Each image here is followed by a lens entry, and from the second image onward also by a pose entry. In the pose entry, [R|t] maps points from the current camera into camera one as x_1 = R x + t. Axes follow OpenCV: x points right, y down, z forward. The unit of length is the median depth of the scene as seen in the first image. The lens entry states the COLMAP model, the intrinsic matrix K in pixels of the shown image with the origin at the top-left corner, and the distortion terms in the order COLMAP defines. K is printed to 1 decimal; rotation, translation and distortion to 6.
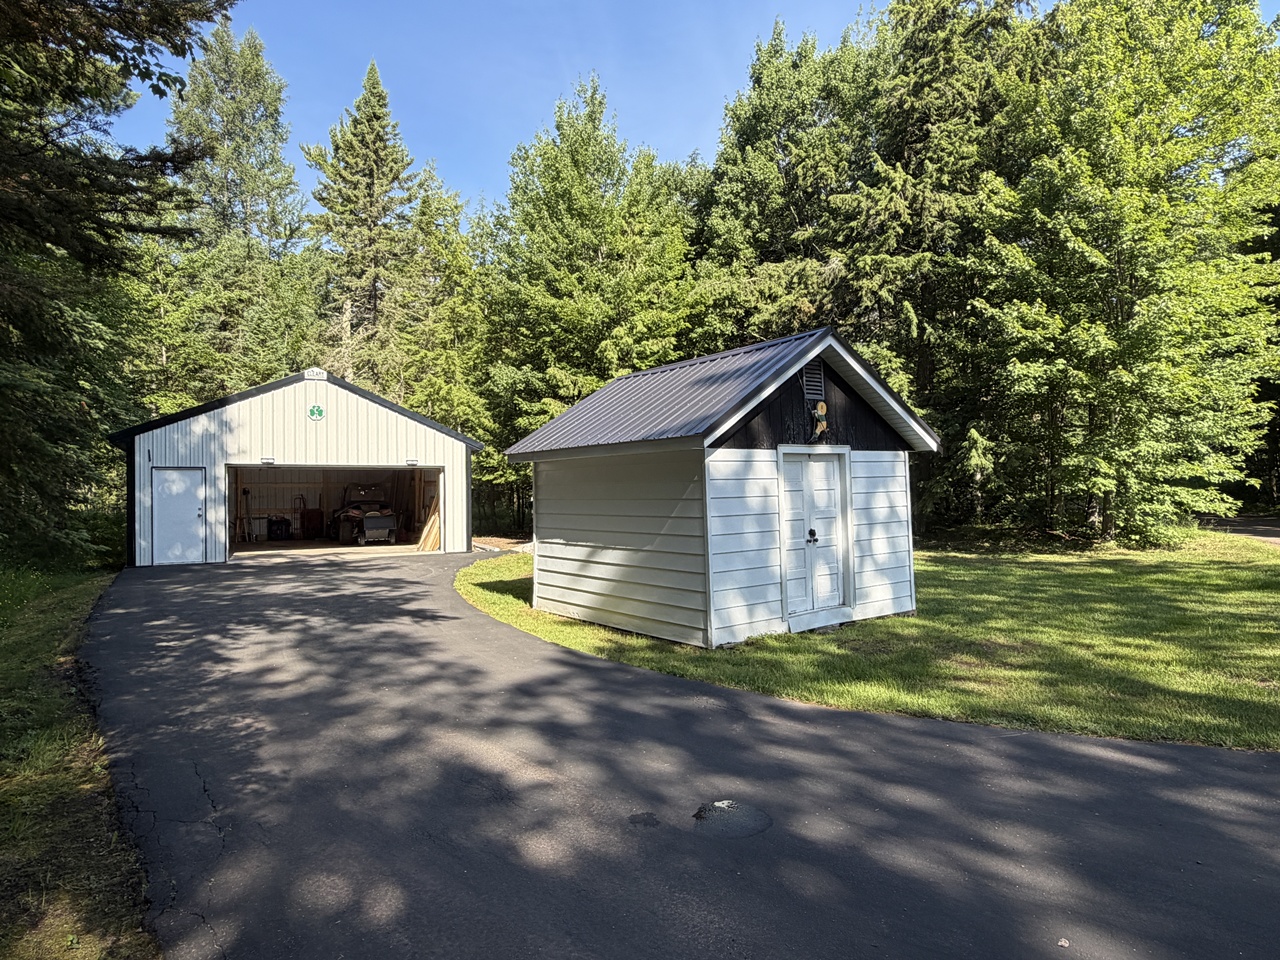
lens RADIAL K [[774.2, 0, 640.0], [0, 774.2, 480.0], [0, 0, 1]] dist [0.001452, 0.000327]
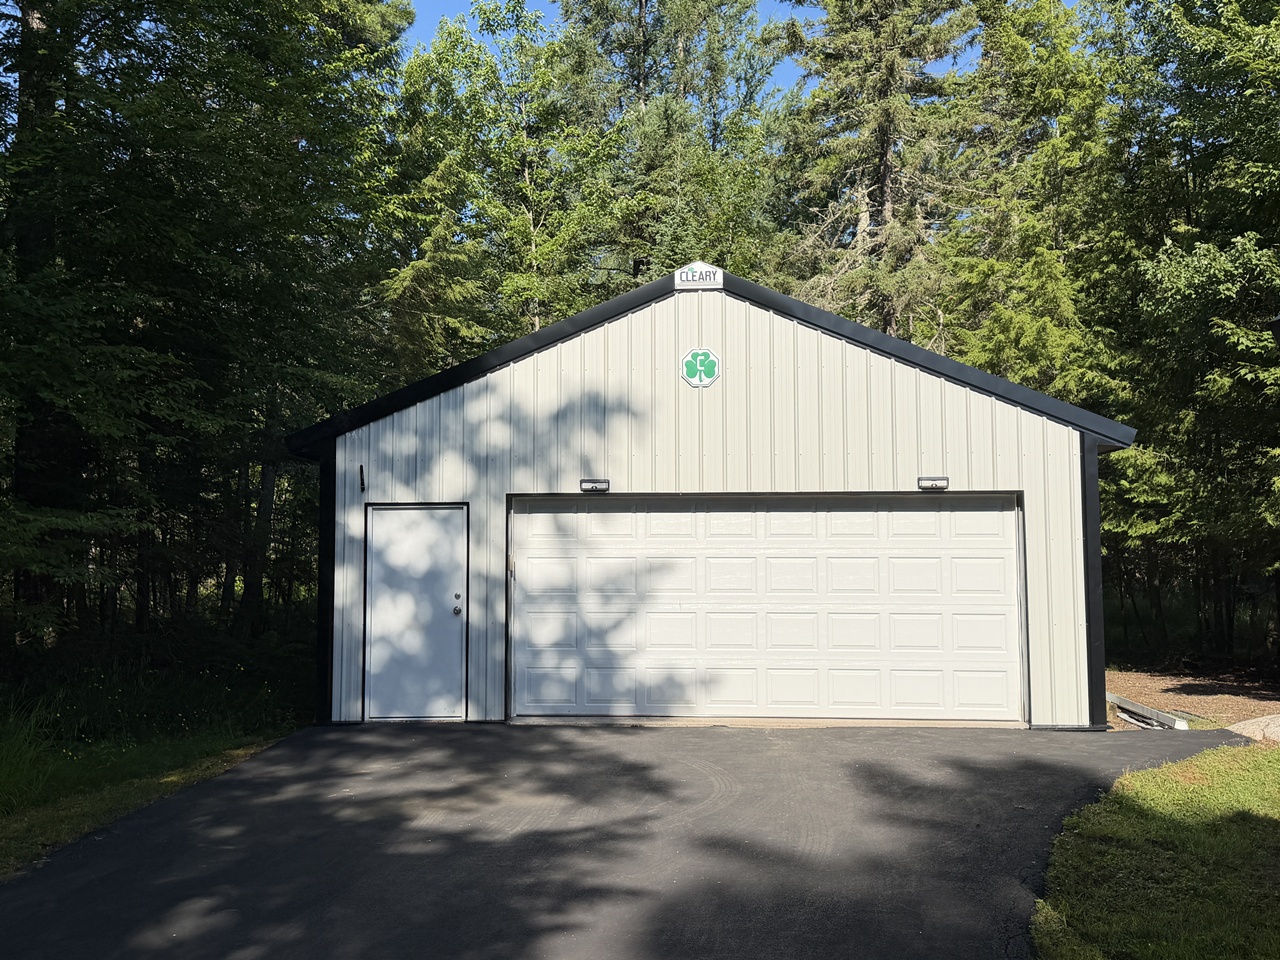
lens RADIAL K [[1214.2, 0, 640.0], [0, 1214.2, 480.0], [0, 0, 1]] dist [0.064435, -0.001245]
pose [[0.836119, -0.038086, -0.547225, -0.067816], [0.004310, 0.998012, -0.062875, 0.010579], [0.548532, 0.050213, 0.834621, 0.334520]]
